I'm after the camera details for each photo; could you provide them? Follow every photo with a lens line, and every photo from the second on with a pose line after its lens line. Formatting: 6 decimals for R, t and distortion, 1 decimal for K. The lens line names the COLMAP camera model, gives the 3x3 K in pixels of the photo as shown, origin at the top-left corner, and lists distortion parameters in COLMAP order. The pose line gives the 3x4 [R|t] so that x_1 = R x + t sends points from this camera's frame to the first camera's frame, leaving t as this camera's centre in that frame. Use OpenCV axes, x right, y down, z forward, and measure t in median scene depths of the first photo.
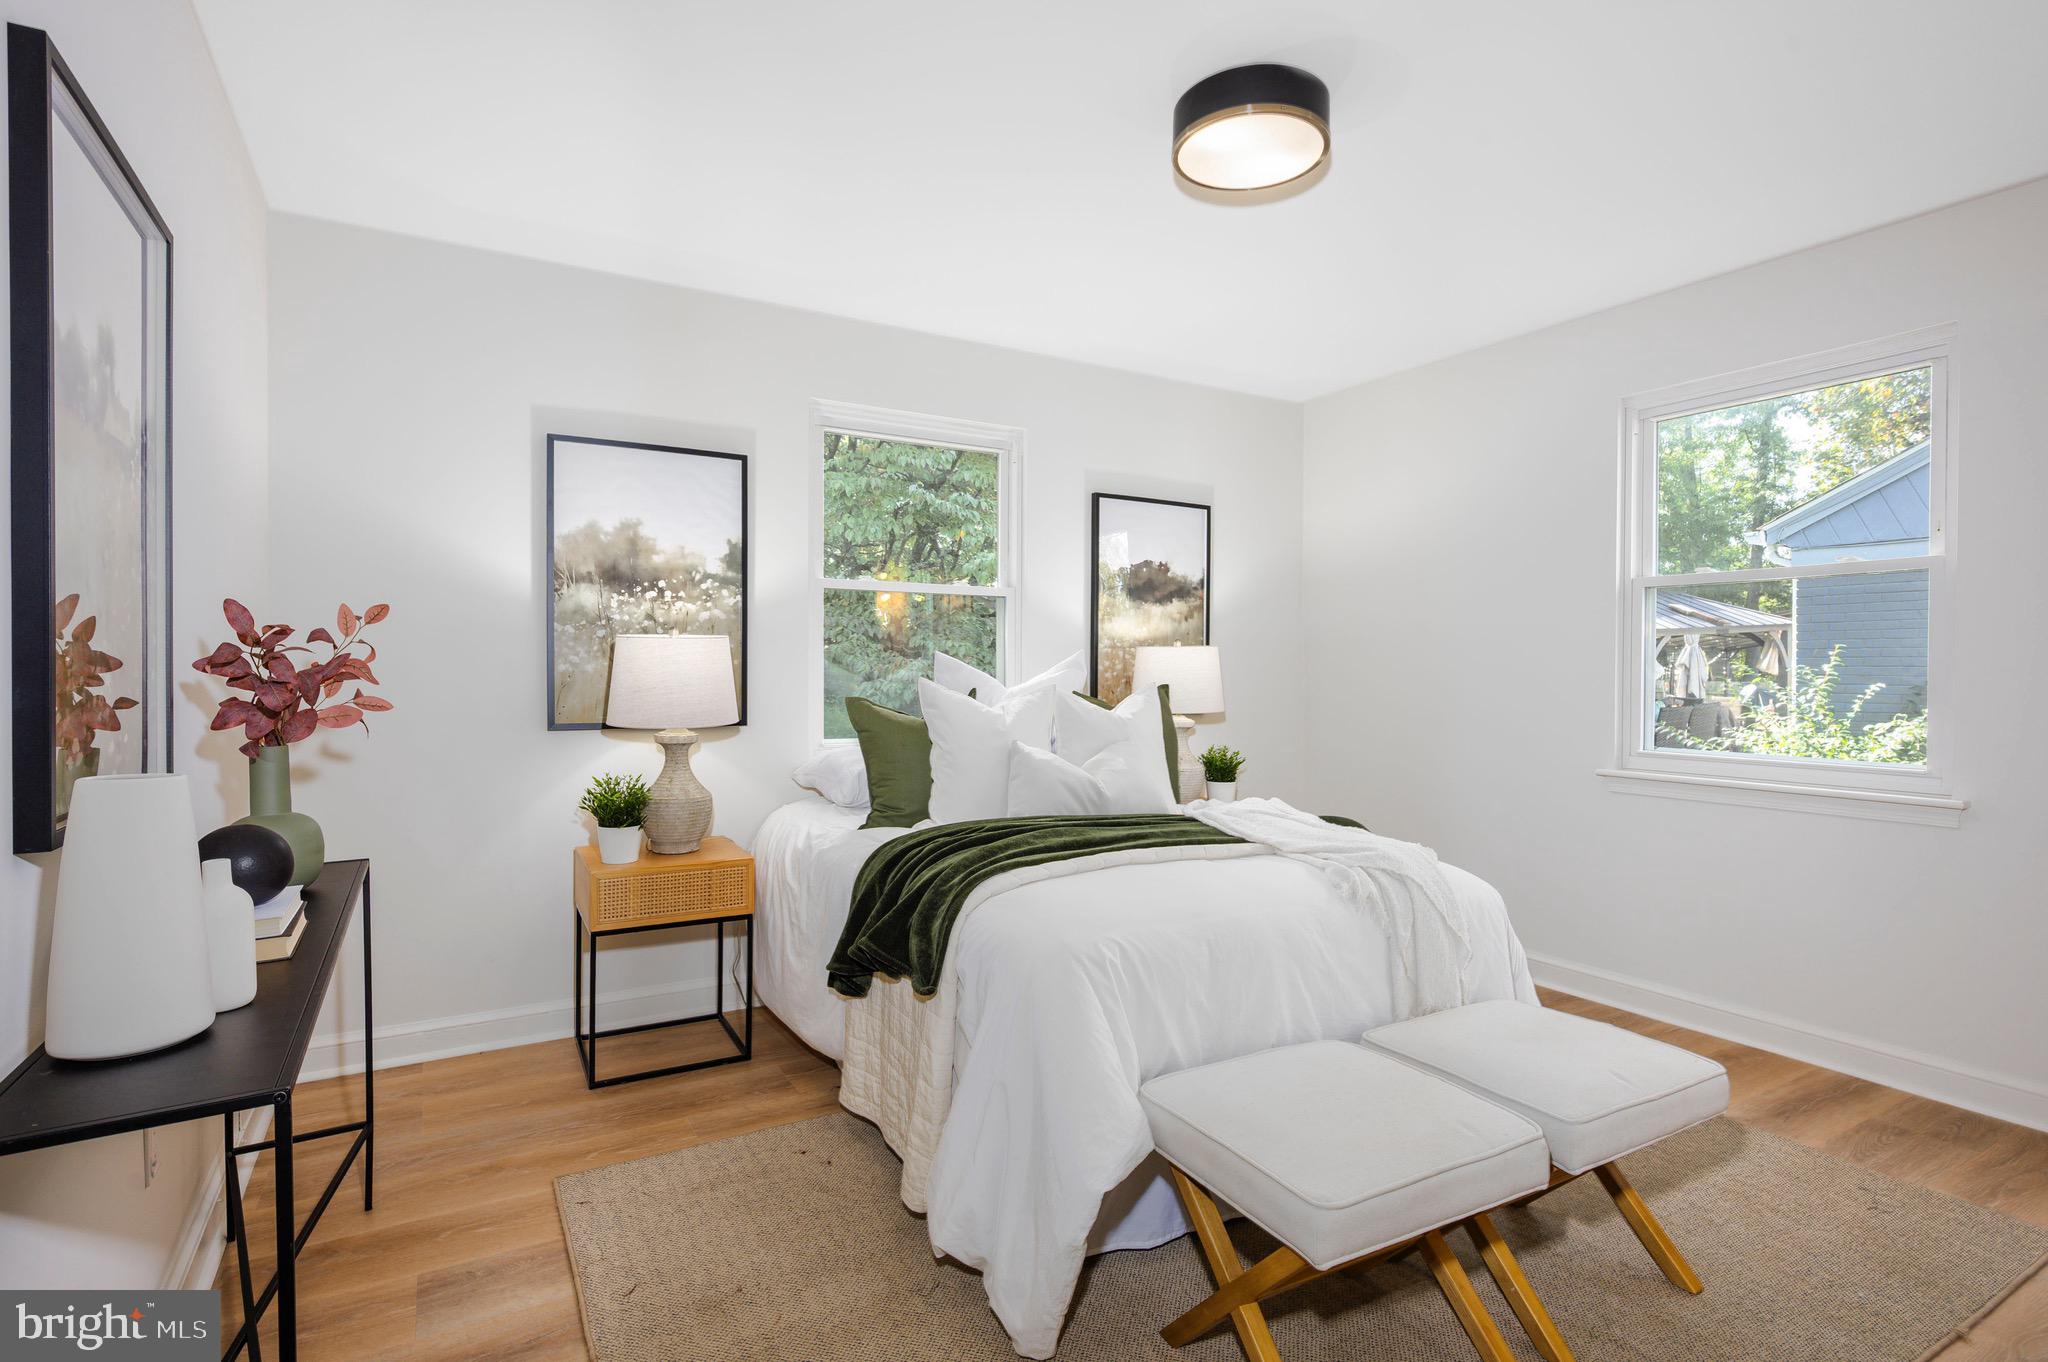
lens RADIAL K [[1003.0, 0, 1018.9], [0, 1003.0, 678.0], [0, 0, 1]] dist [-0.000358, 0.000333]
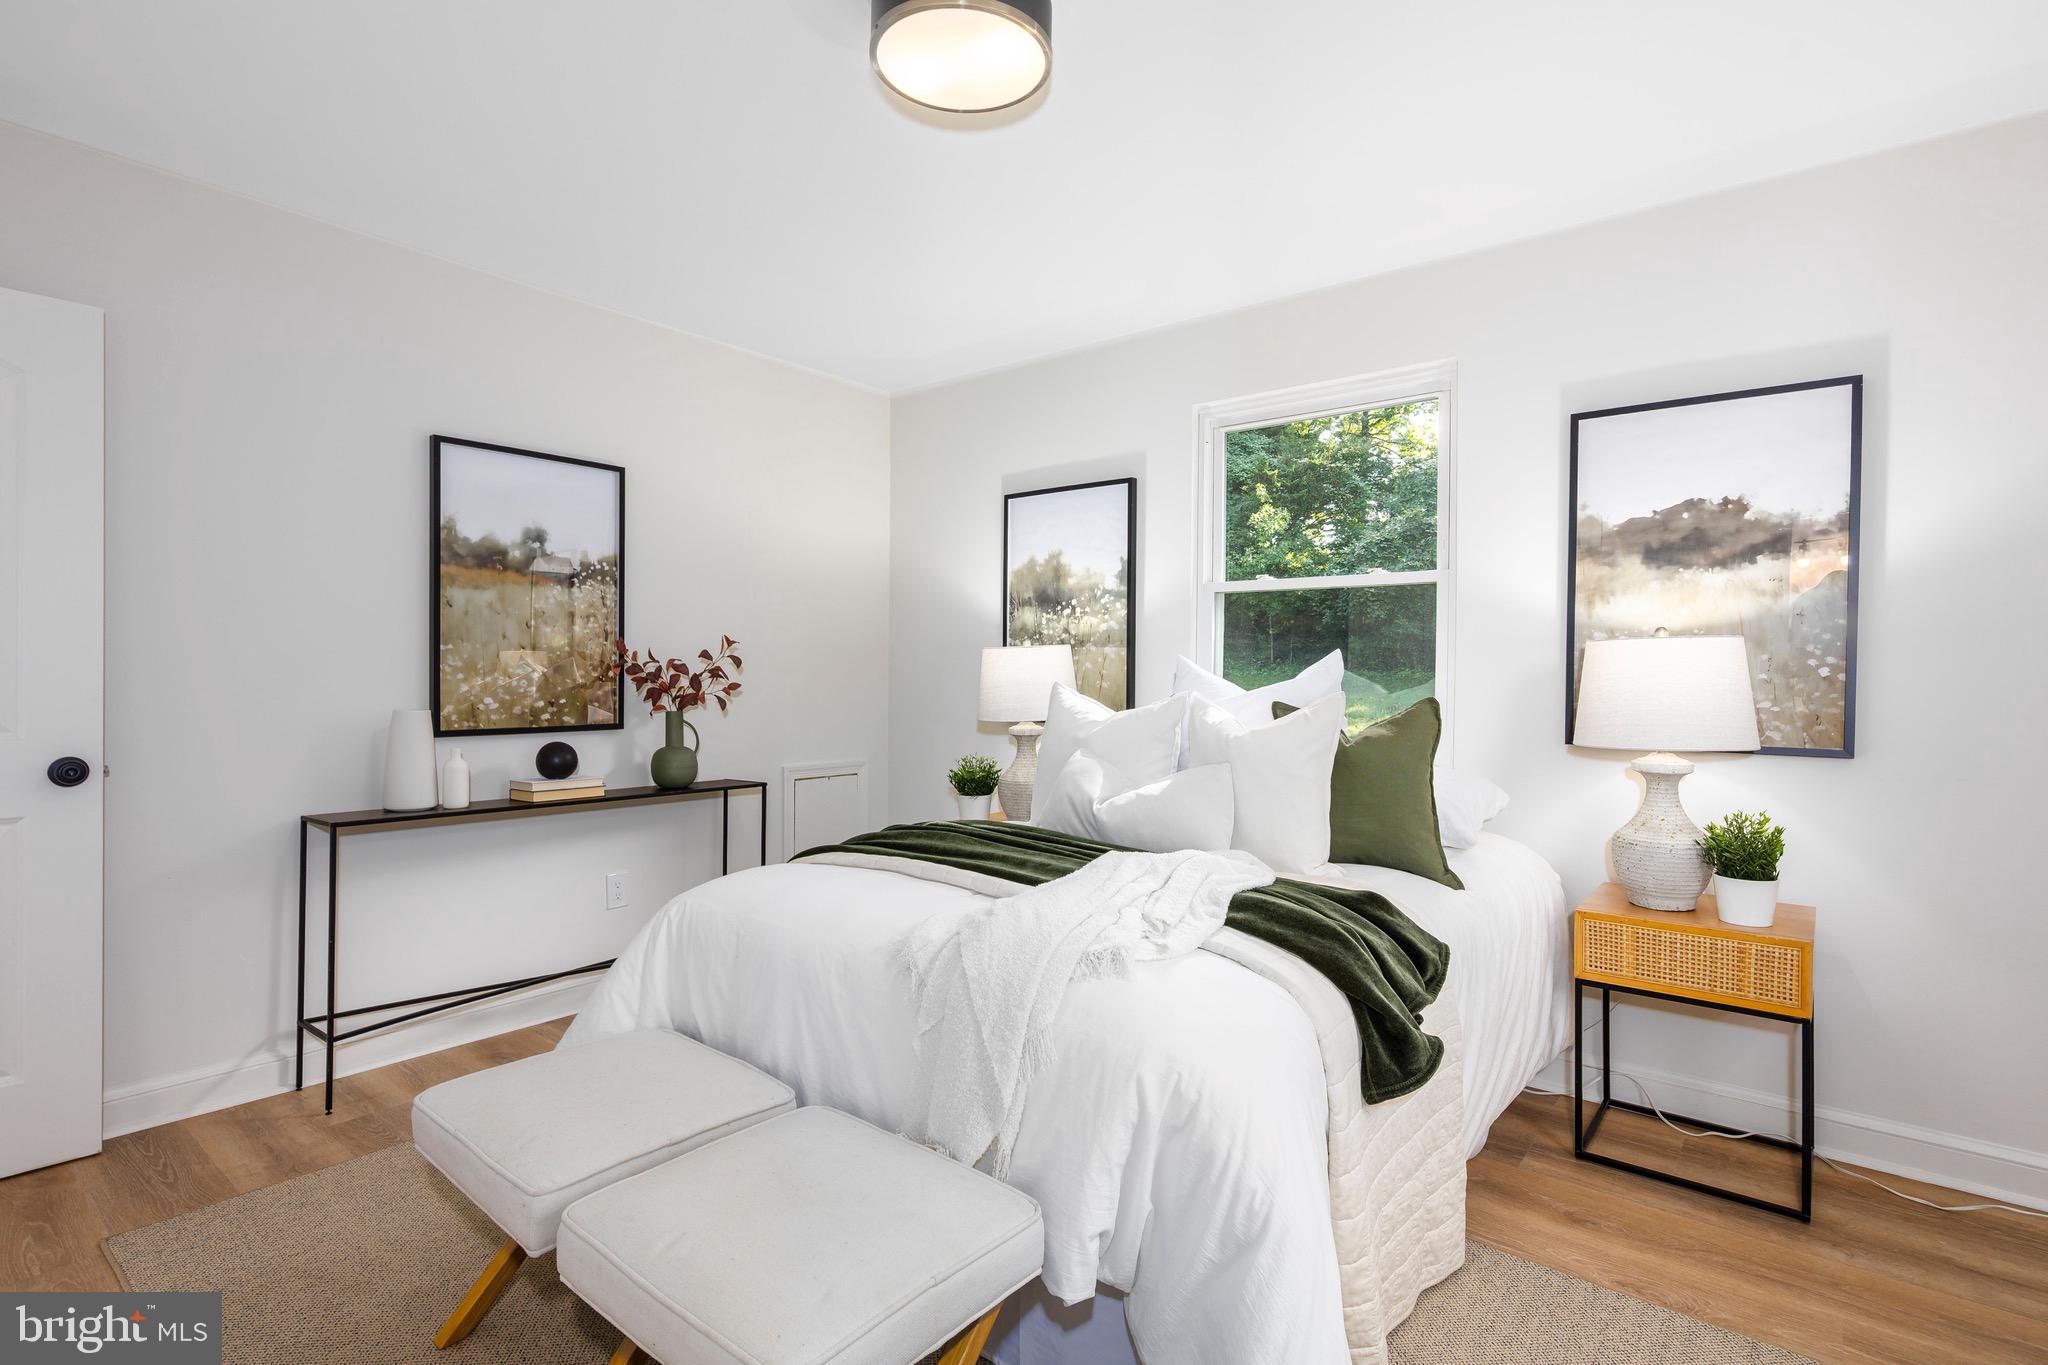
lens RADIAL K [[1003.0, 0, 1021.5], [0, 1003.0, 678.1], [0, 0, 1]] dist [-0.000358, 0.000333]
pose [[0.358958, 0.007776, -0.933321, 0.716264], [-0.007817, 0.999955, 0.005325, -0.009729], [0.933321, 0.005385, 0.359003, 0.509182]]
